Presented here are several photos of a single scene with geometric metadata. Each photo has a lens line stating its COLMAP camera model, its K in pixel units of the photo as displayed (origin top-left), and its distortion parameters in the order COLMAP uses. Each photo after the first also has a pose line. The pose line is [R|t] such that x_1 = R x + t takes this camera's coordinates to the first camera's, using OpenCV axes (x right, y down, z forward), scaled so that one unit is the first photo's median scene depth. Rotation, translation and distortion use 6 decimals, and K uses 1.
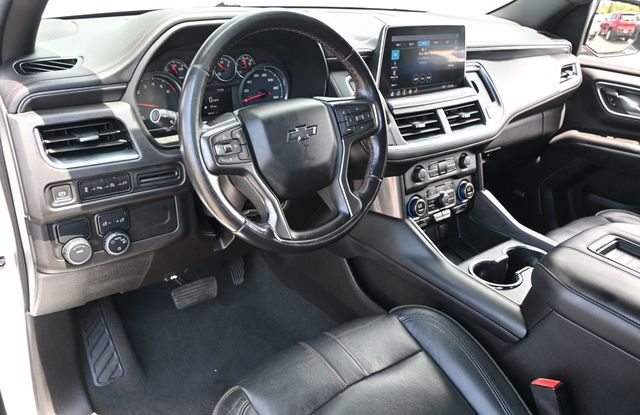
lens RADIAL K [[580.3, 0, 320.0], [0, 580.3, 207.1], [0, 0, 1]] dist [0.016215, -0.010013]
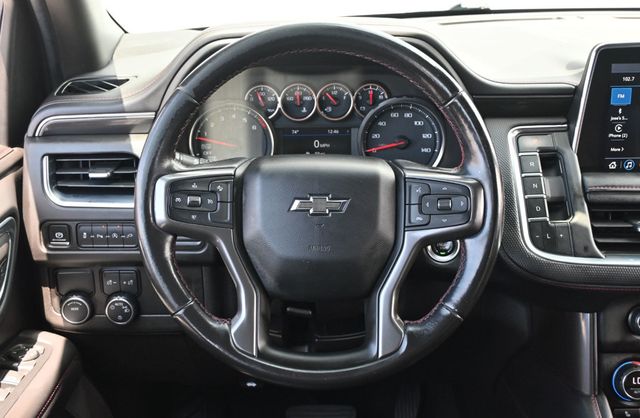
lens RADIAL K [[974.3, 0, 319.8], [0, 974.3, 209.1], [0, 0, 1]] dist [0.050338, 0.000000]
pose [[0.722674, 0.138480, -0.677175, 0.586237], [-0.207661, 0.977962, -0.021623, -0.080631], [0.659257, 0.156249, 0.735505, 0.150943]]
